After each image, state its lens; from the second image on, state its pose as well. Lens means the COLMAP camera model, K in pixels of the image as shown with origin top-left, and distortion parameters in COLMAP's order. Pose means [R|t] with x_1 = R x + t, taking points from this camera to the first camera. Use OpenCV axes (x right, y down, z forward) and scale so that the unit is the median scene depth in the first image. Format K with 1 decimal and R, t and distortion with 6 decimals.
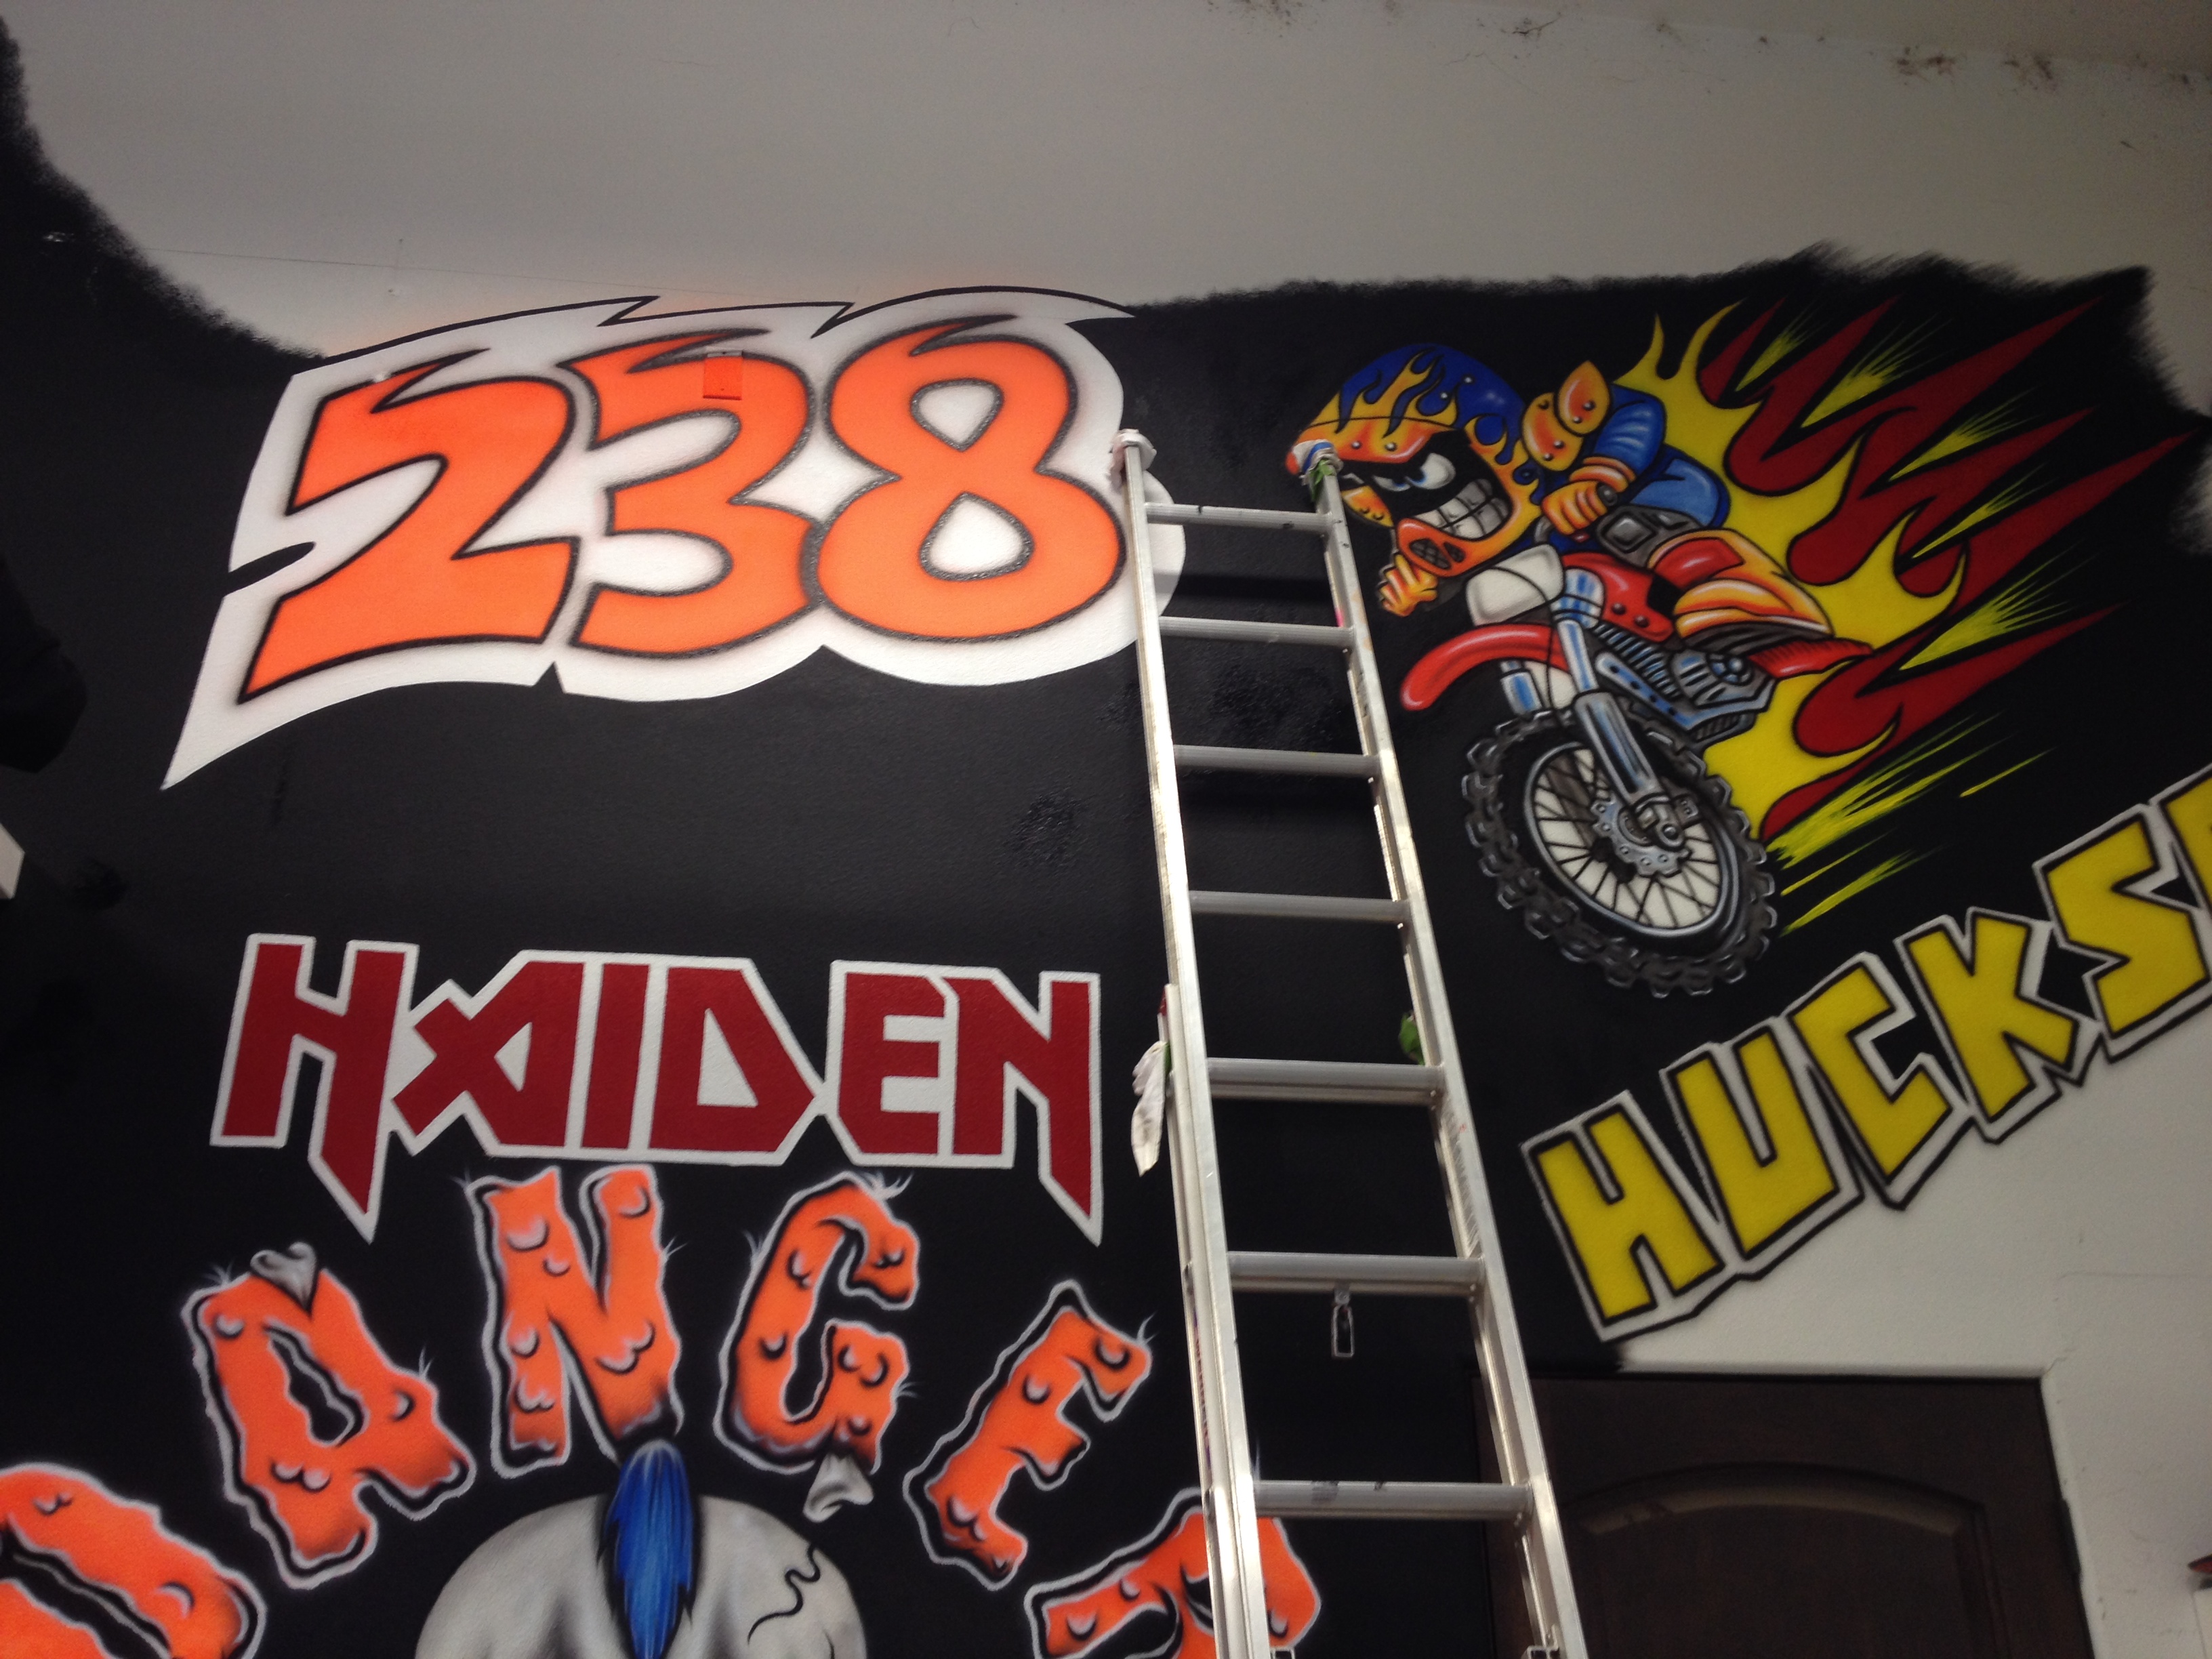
lens RADIAL K [[2057.7, 0, 1094.3], [0, 2057.7, 838.2], [0, 0, 1]] dist [0.093837, -0.159673]
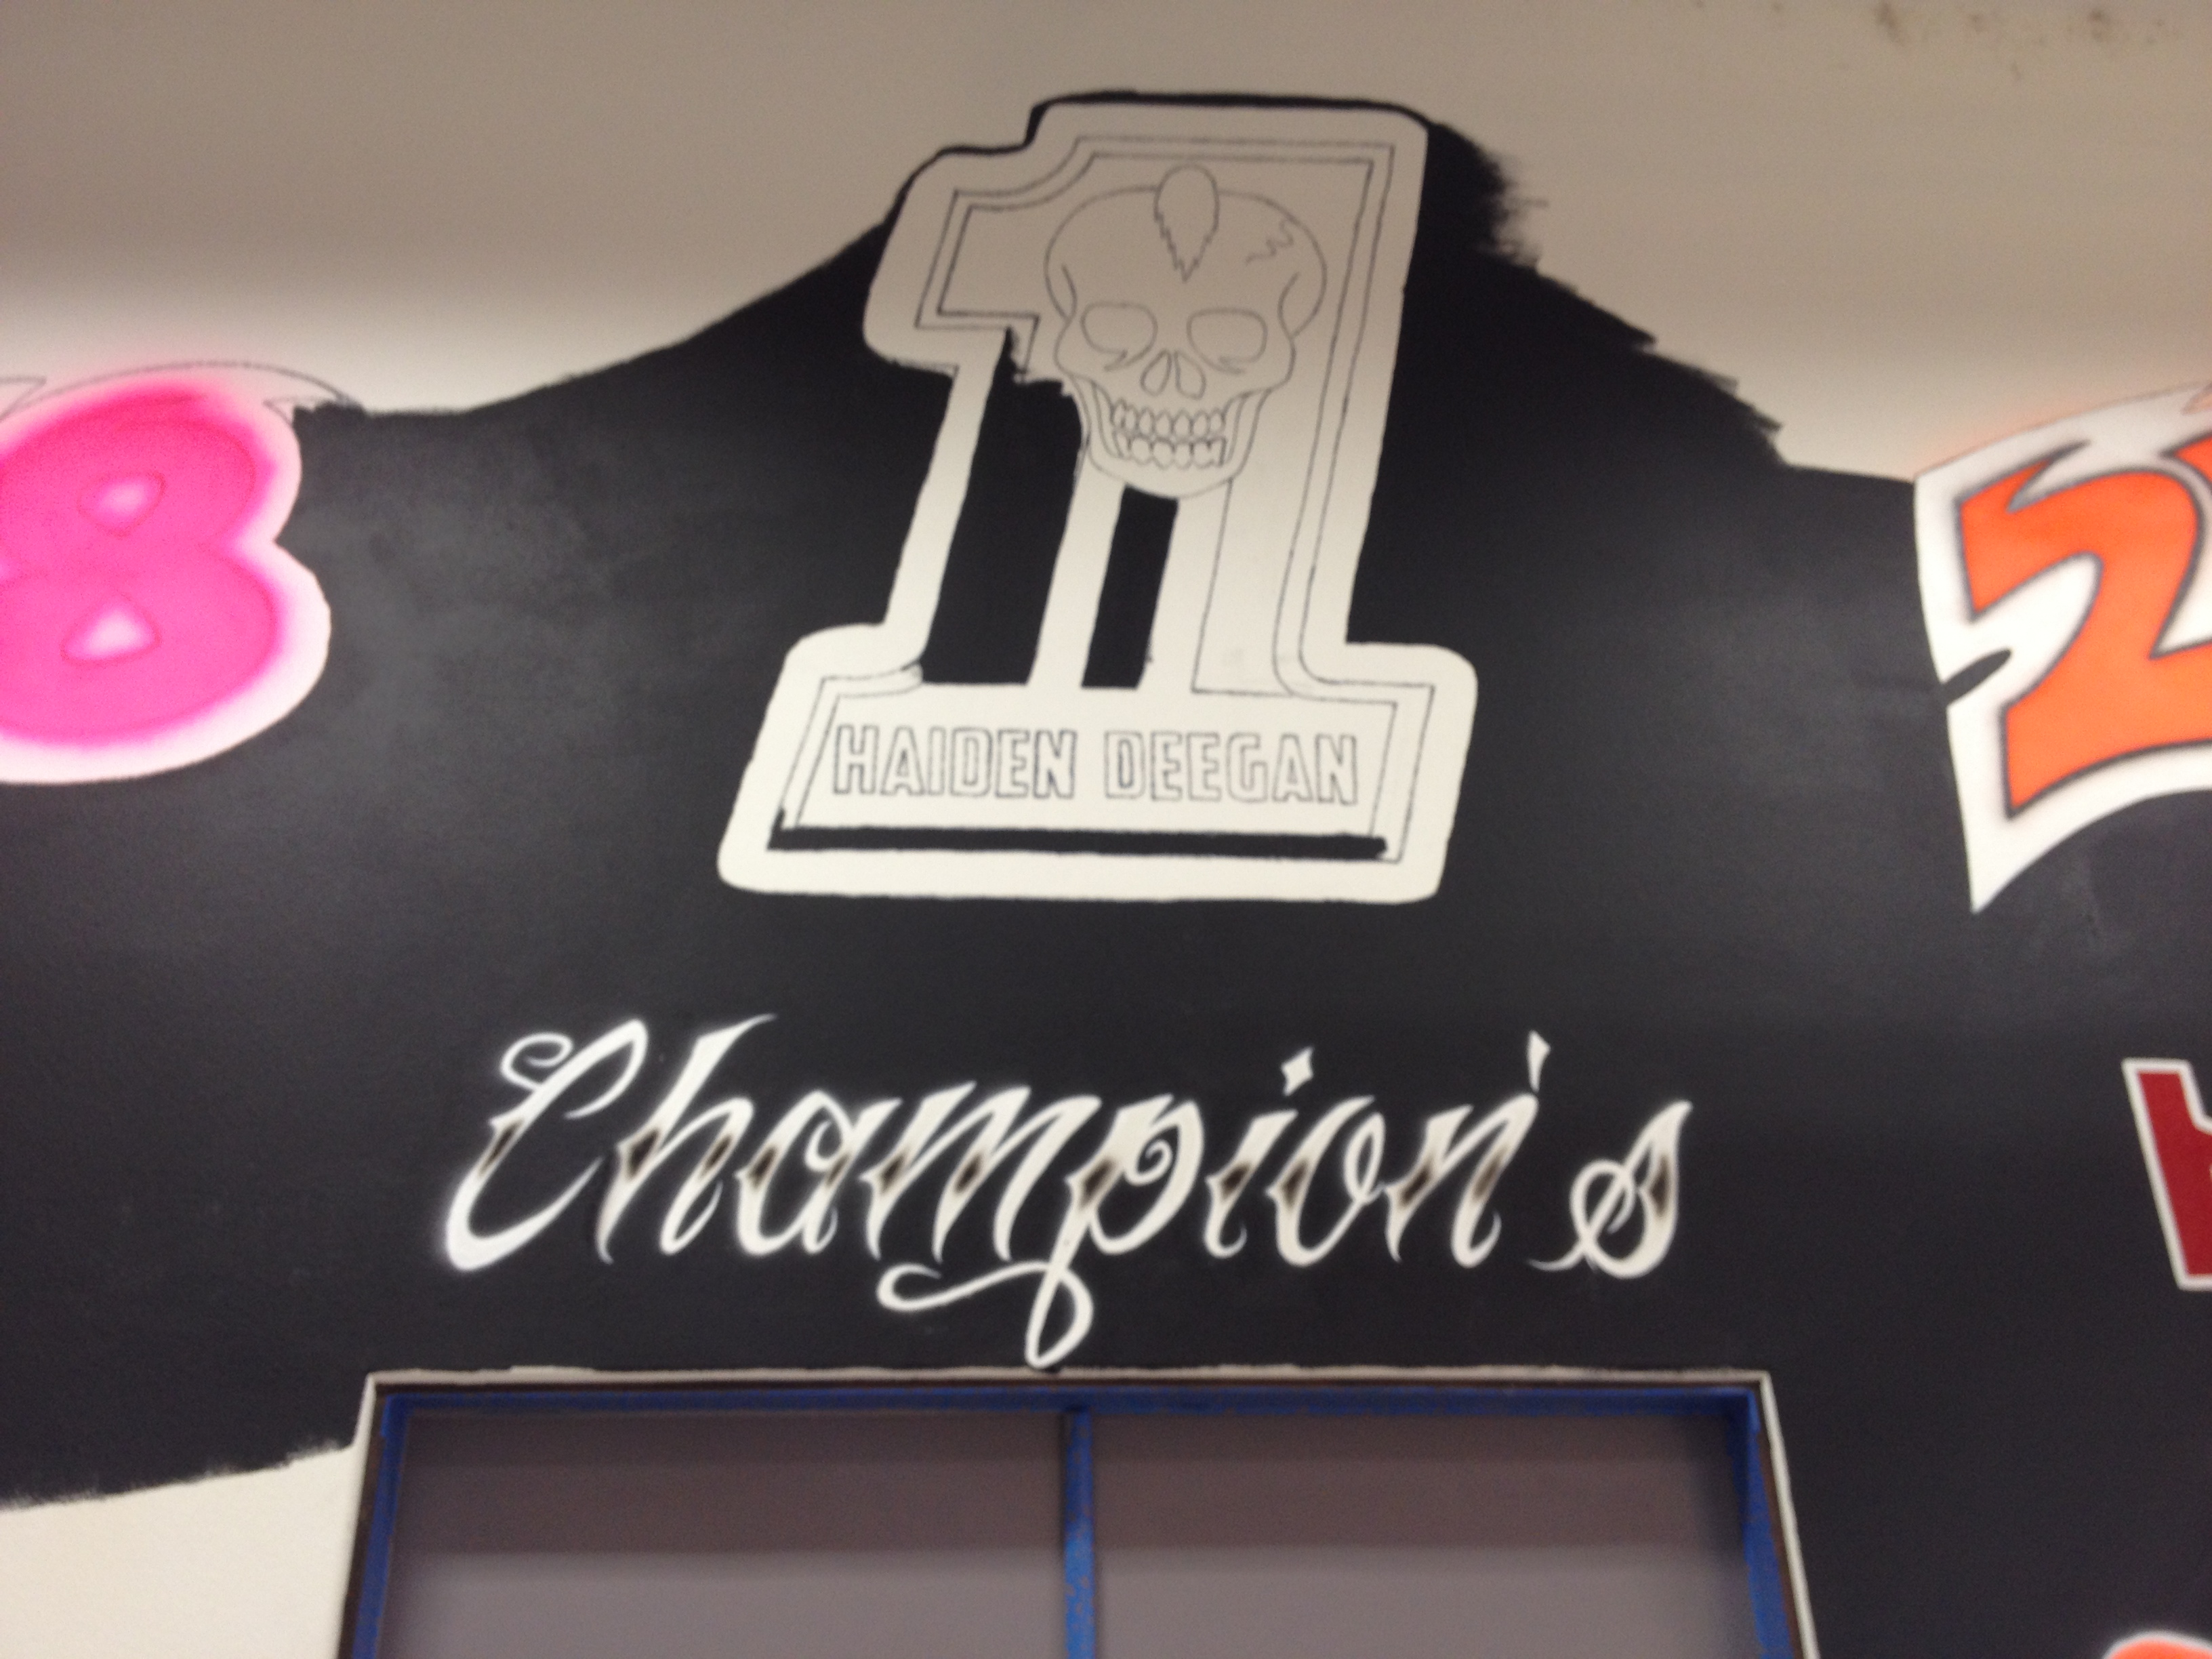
lens RADIAL K [[2102.0, 0, 1090.1], [0, 2102.0, 831.6], [0, 0, 1]] dist [0.096566, -0.201235]
pose [[0.997868, -0.032630, -0.056514, -0.804324], [0.029772, 0.998271, -0.050687, -0.023142], [0.058070, 0.048896, 0.997114, 0.002783]]
